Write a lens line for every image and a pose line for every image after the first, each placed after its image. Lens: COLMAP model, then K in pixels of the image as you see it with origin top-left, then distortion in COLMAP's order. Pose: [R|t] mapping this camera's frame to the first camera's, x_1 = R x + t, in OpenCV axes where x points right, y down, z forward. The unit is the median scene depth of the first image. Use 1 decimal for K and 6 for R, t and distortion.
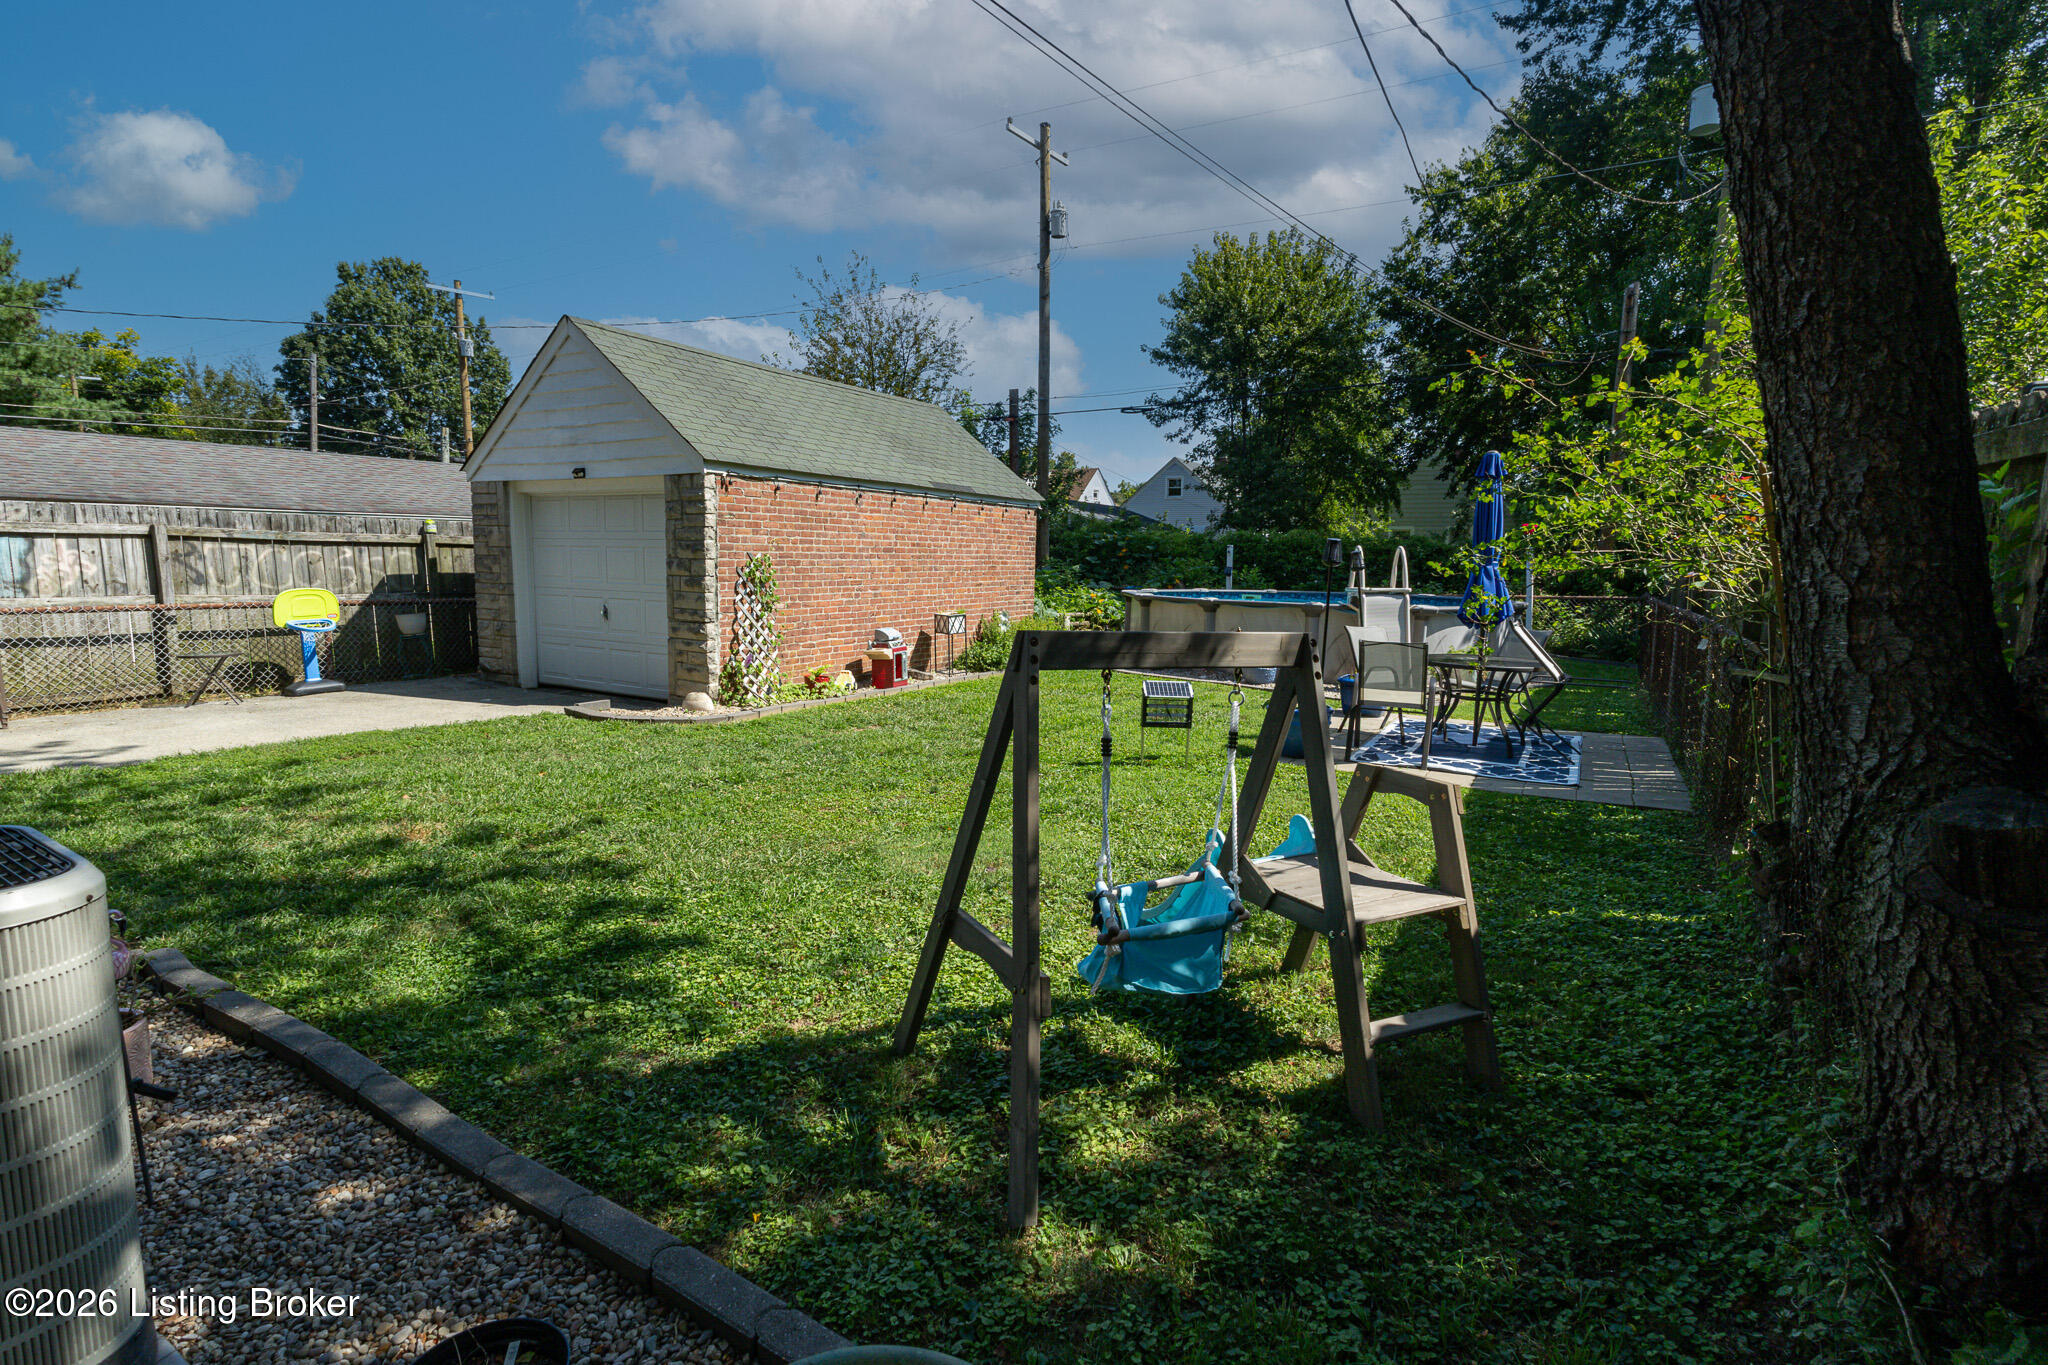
lens RADIAL K [[955.9, 0, 1021.9], [0, 955.9, 682.9], [0, 0, 1]] dist [0.008486, -0.000131]
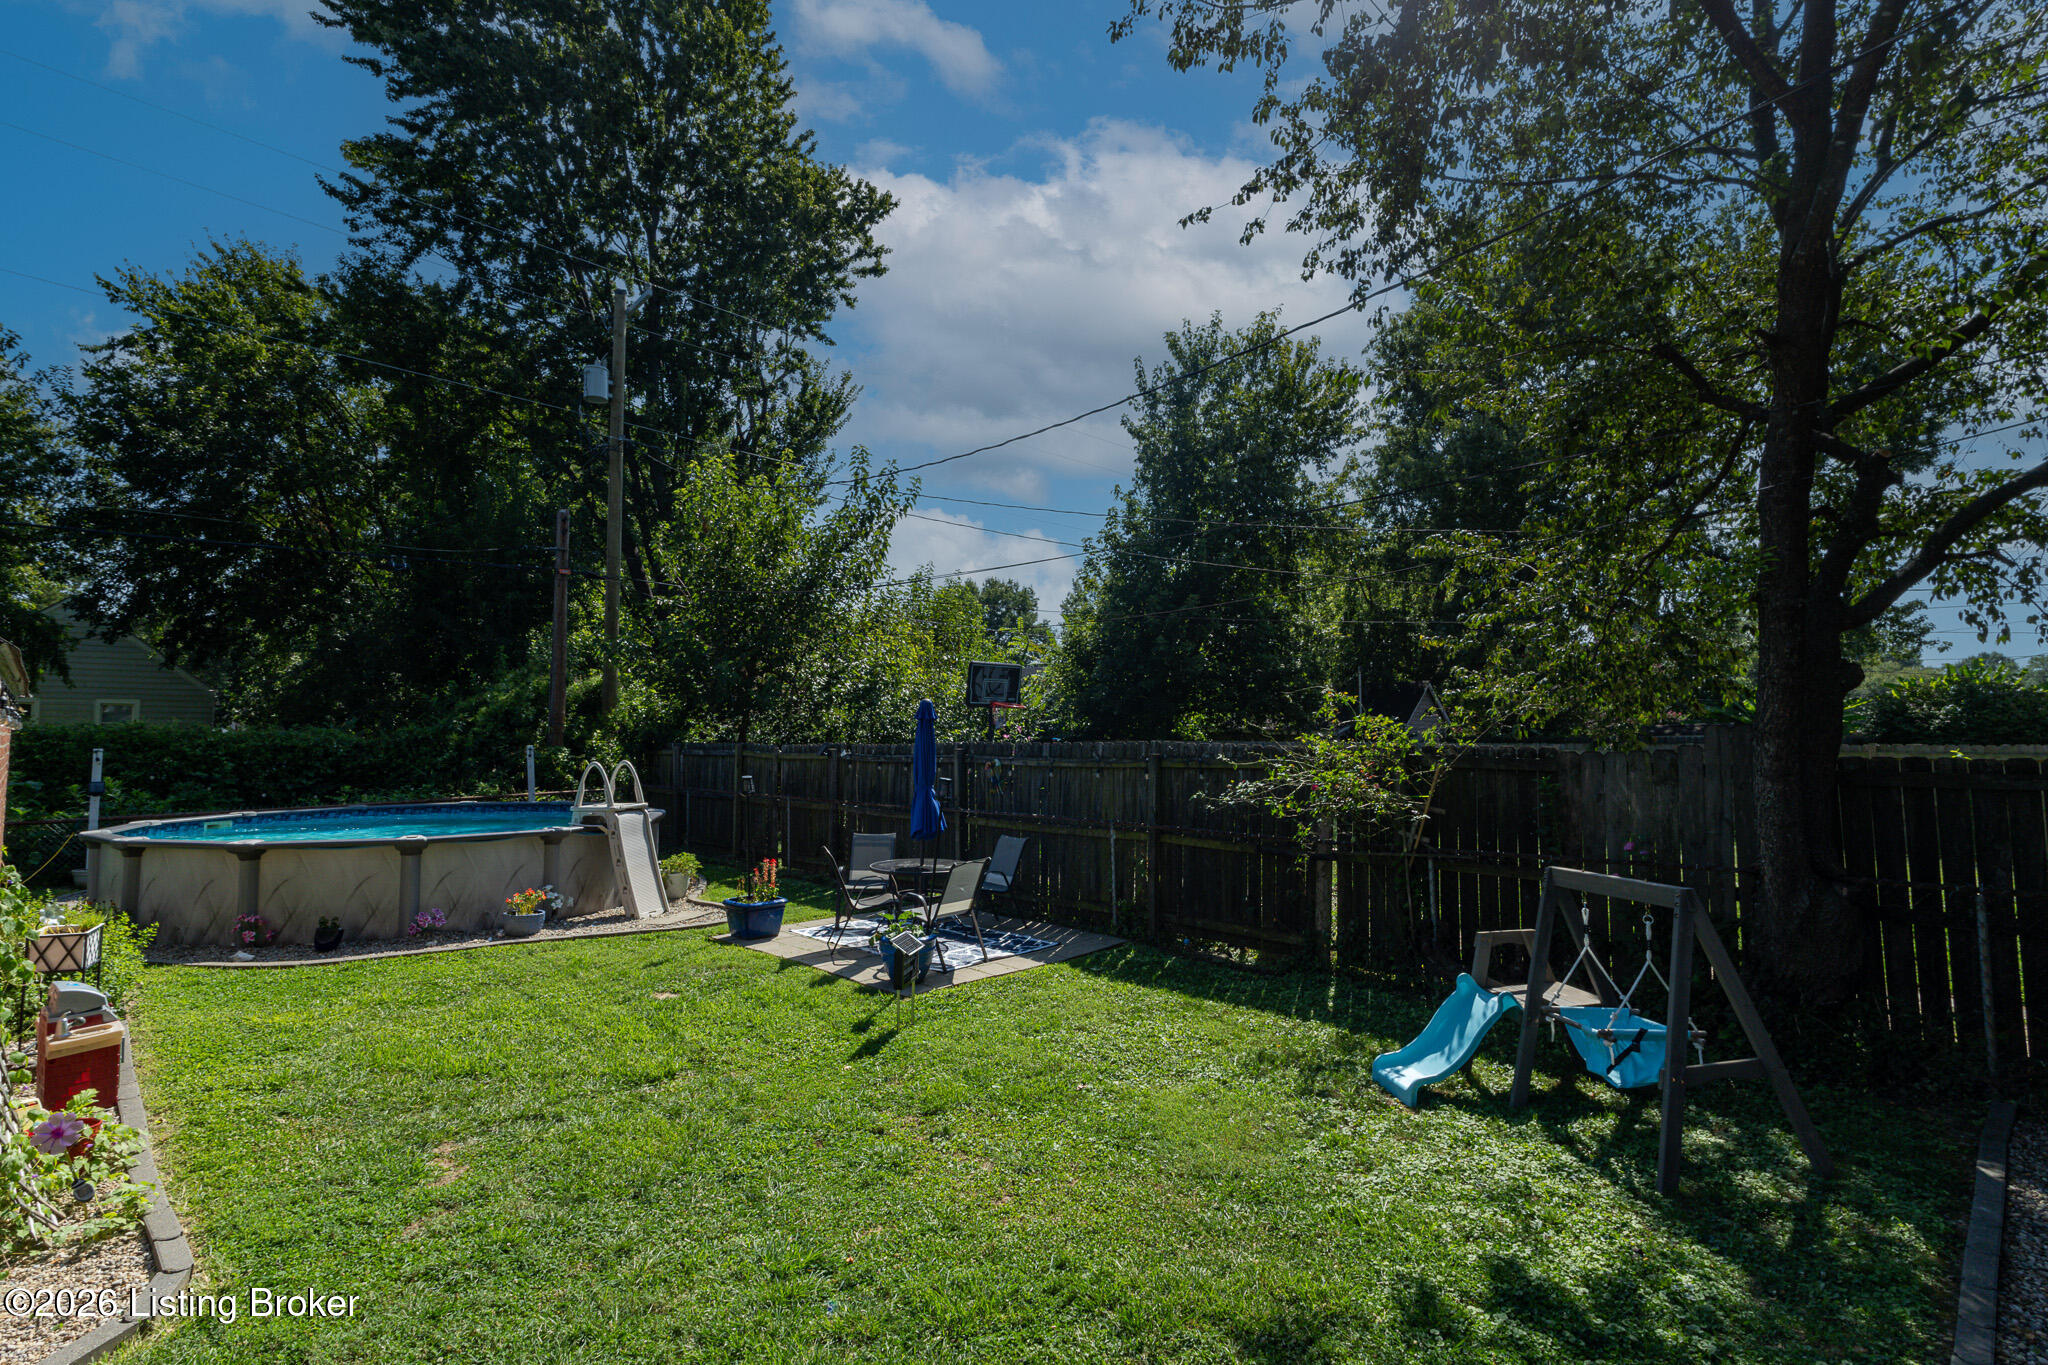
lens RADIAL K [[955.9, 0, 1027.0], [0, 955.9, 672.7], [0, 0, 1]] dist [0.008486, -0.000131]
pose [[0.237782, 0.046966, 0.970183, -0.465033], [0.128950, 0.988463, -0.079455, -0.101757], [-0.962721, 0.143998, 0.228982, 0.370369]]
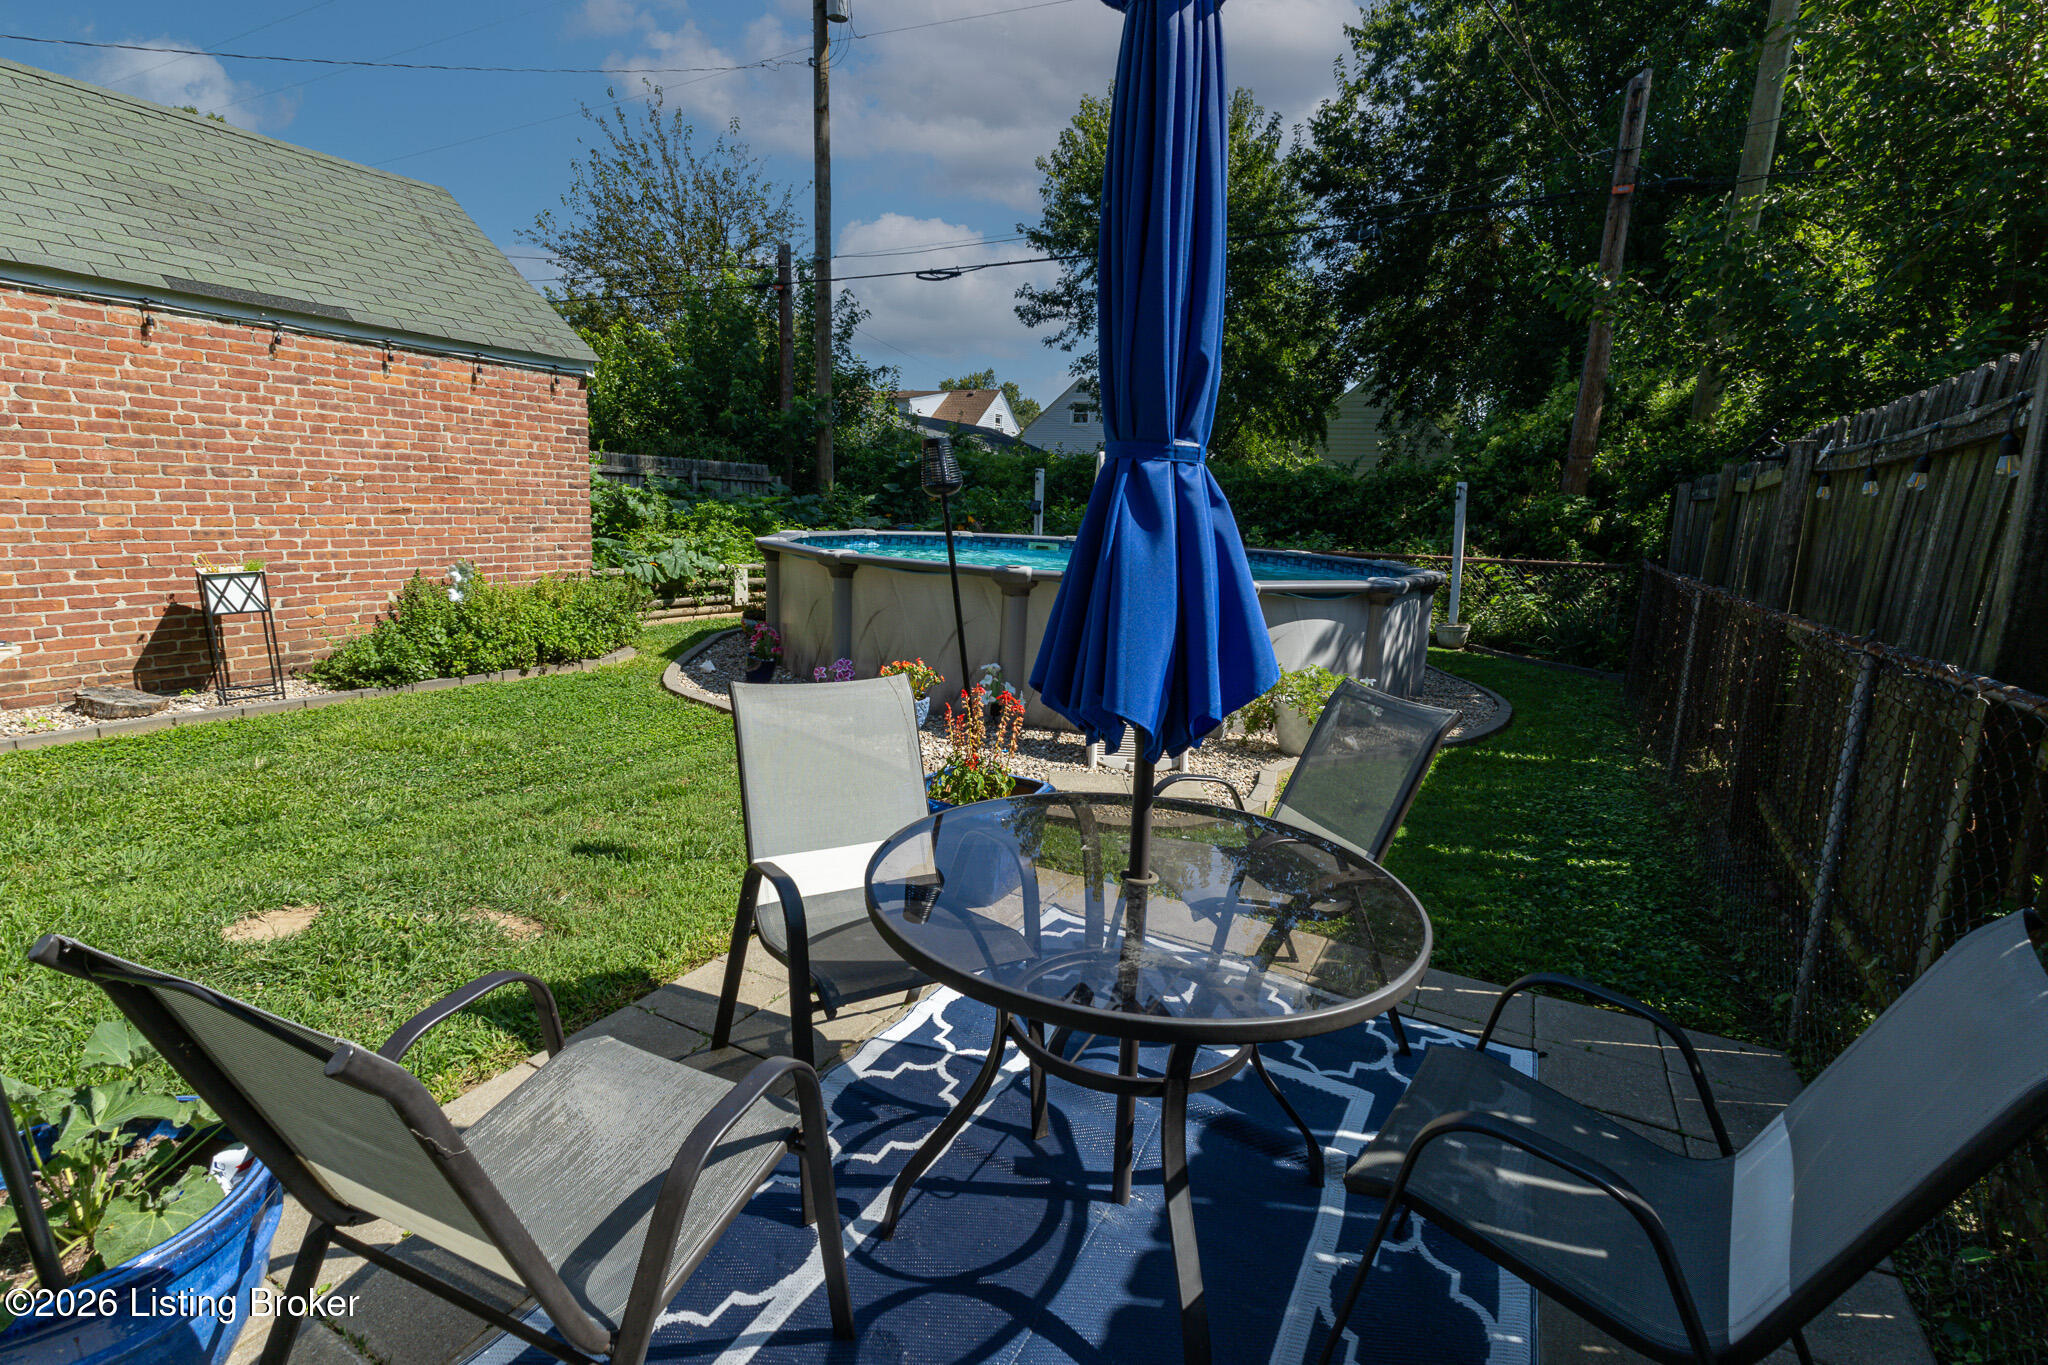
lens RADIAL K [[955.9, 0, 1023.7], [0, 955.9, 686.4], [0, 0, 1]] dist [0.008486, -0.000131]
pose [[0.998495, 0.019884, 0.051105, 0.290540], [-0.023265, 0.997519, 0.066442, -0.056713], [-0.049657, -0.067531, 0.996481, 0.513120]]
